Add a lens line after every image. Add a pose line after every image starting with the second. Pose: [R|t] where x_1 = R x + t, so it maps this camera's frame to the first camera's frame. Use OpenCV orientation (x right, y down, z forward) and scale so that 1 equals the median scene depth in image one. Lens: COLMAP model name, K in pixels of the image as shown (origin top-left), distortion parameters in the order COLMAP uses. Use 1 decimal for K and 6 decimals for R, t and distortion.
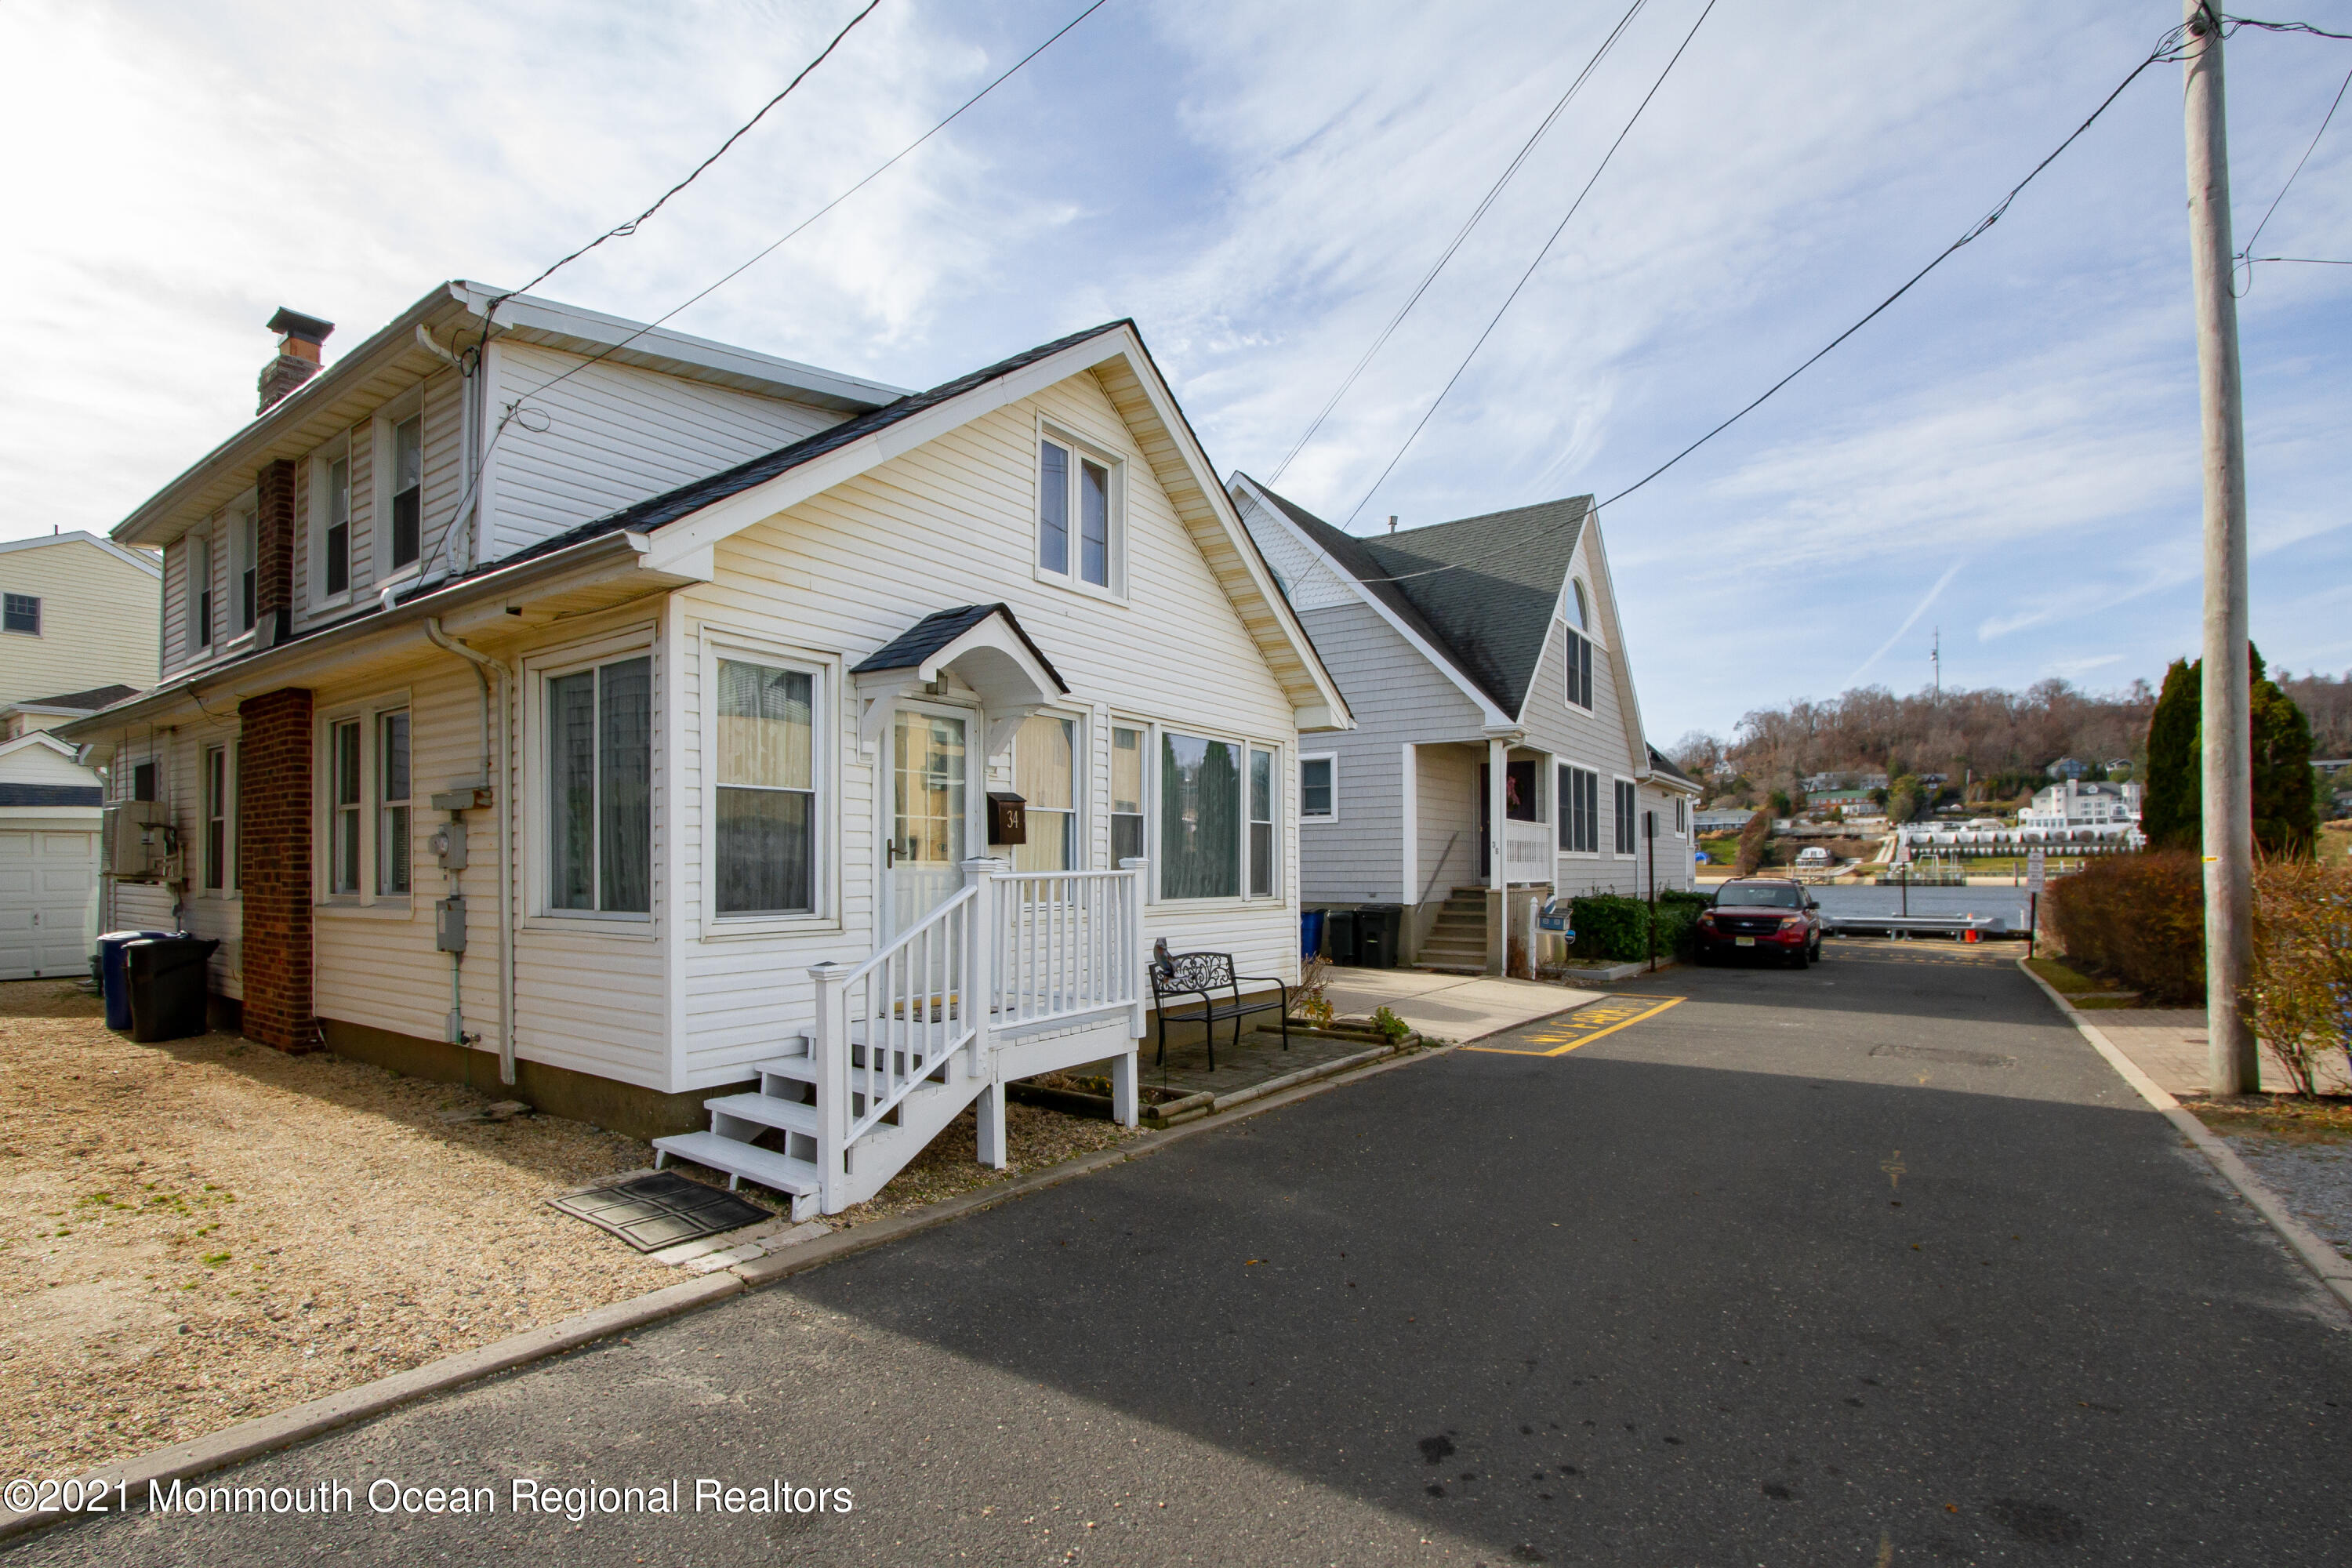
lens RADIAL K [[1079.7, 0, 1171.3], [0, 1079.7, 859.0], [0, 0, 1]] dist [-0.017806, -0.000192]
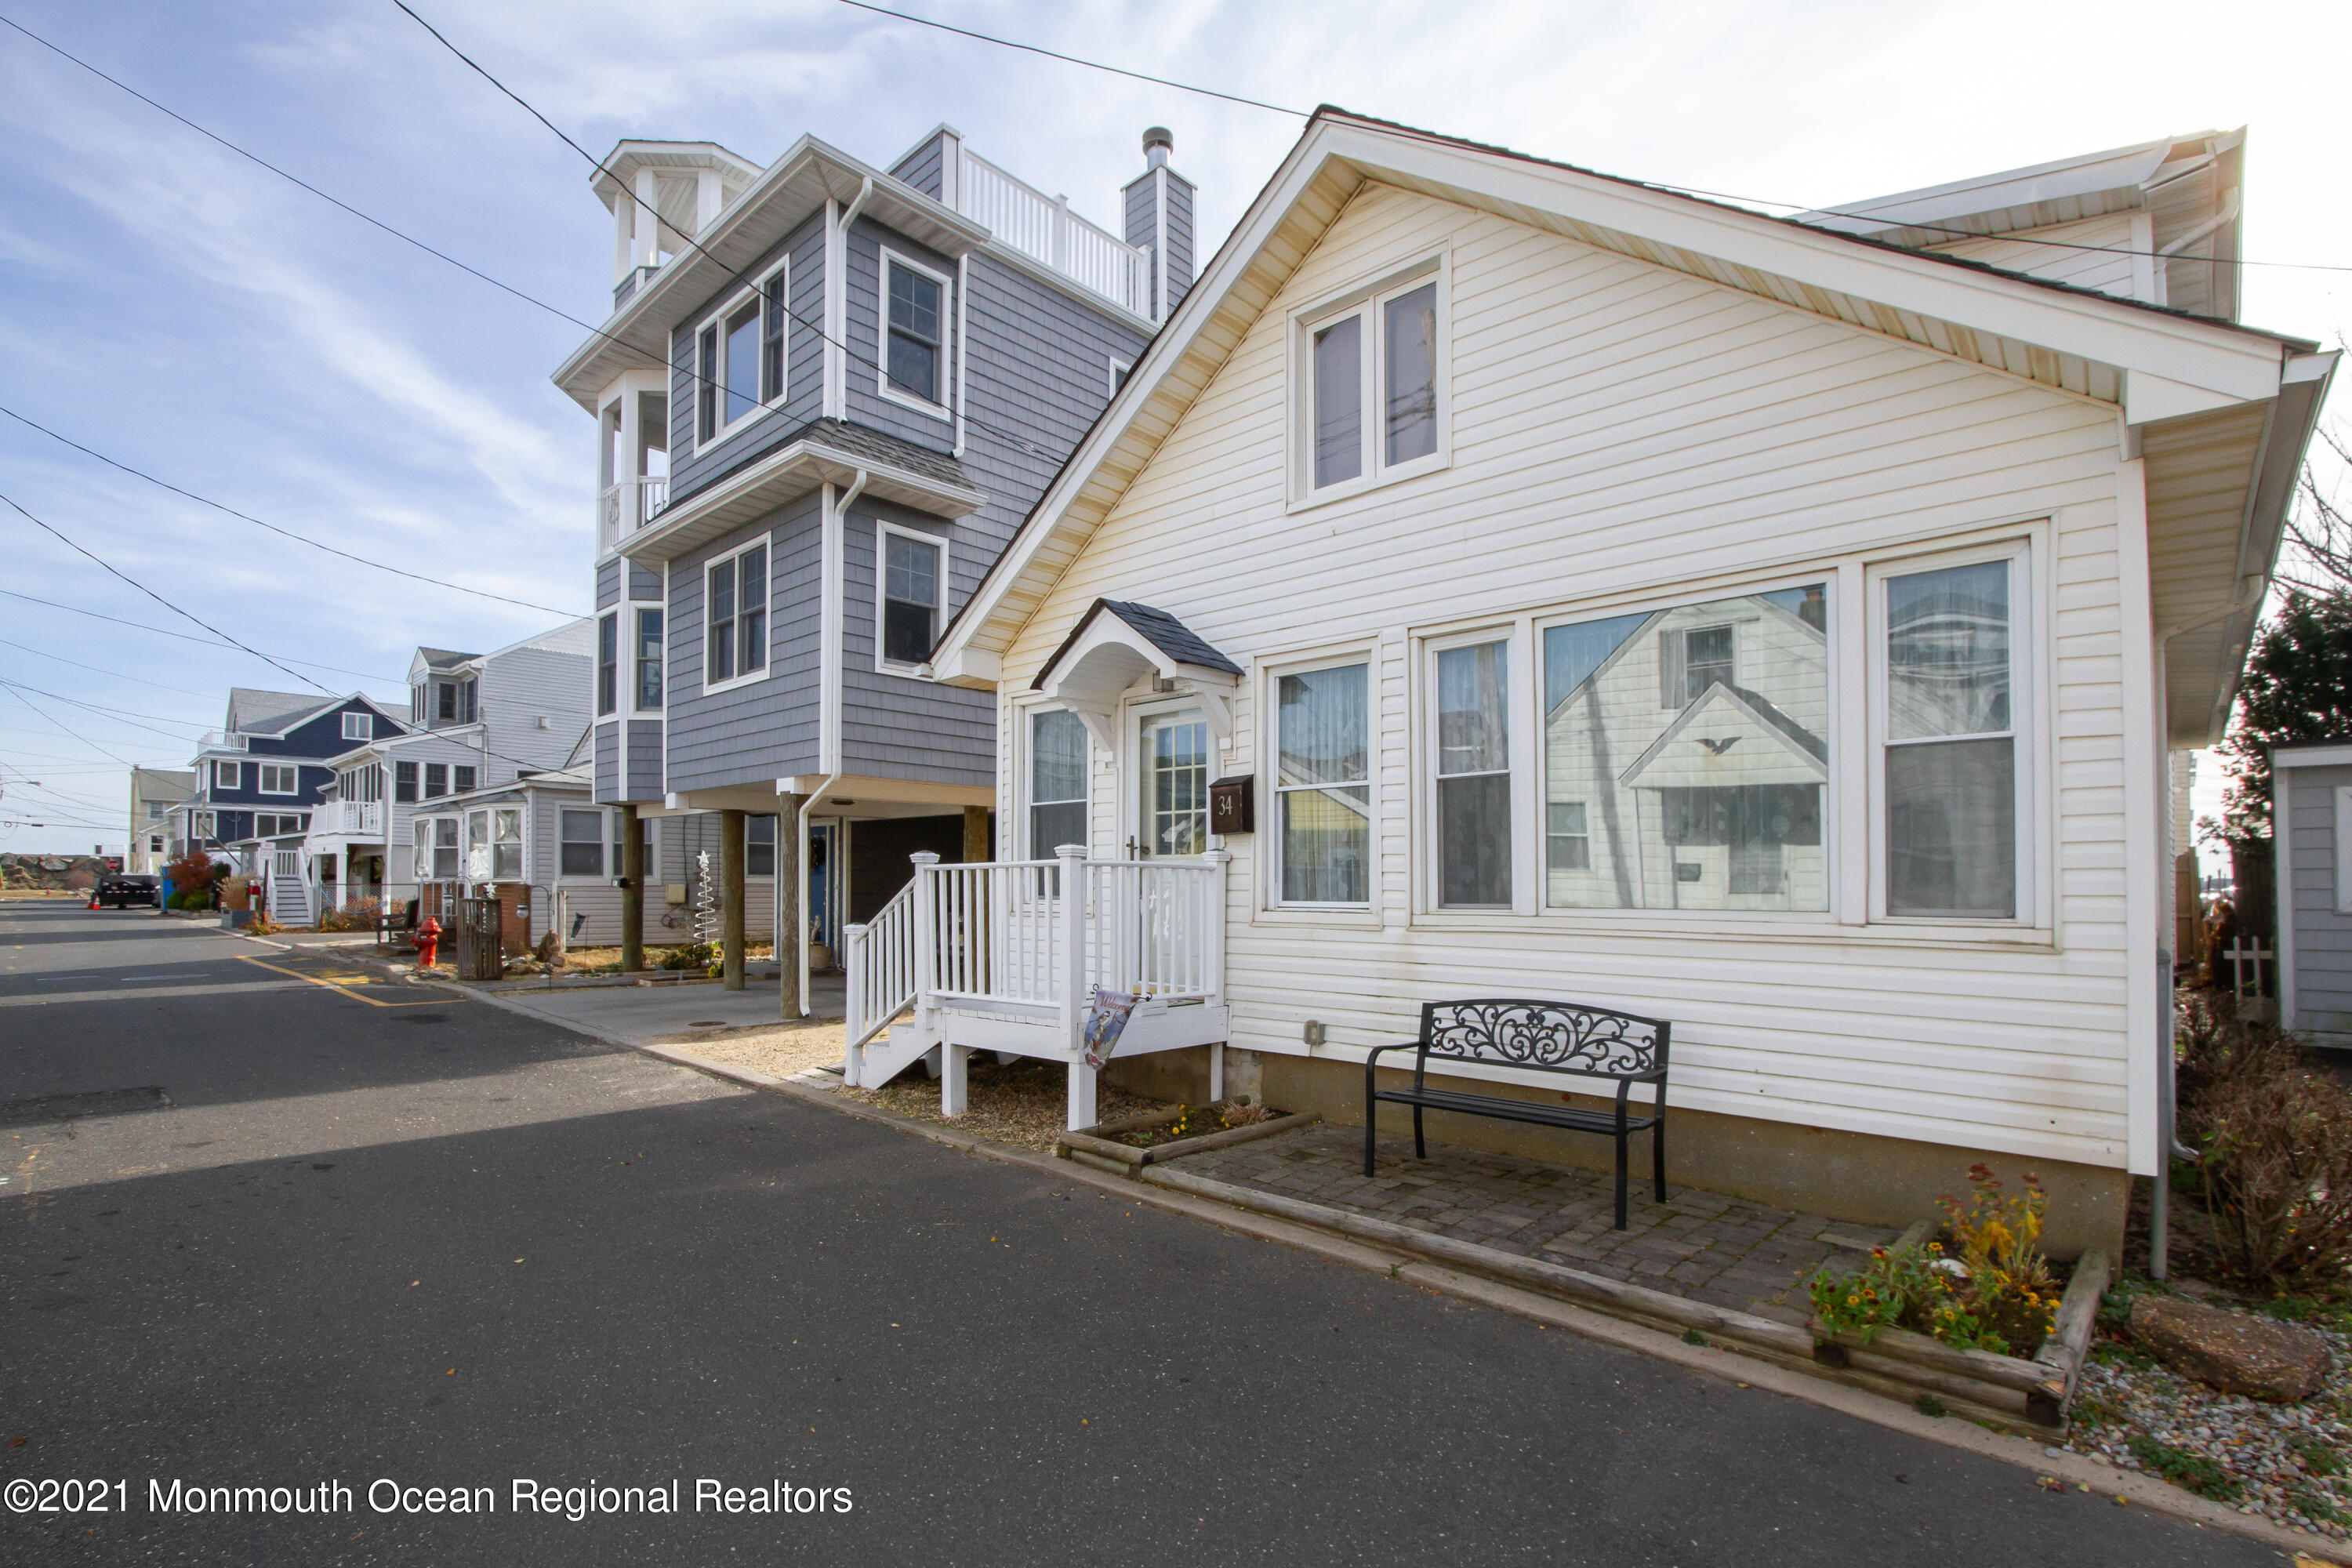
lens RADIAL K [[1101.8, 0, 1188.8], [0, 1101.8, 872.1], [0, 0, 1]] dist [-0.013392, 0.000308]
pose [[-0.135638, -0.014951, -0.990646, 0.712315], [0.005588, 0.999859, -0.015855, 0.030397], [0.990743, -0.007686, -0.135535, 1.018359]]
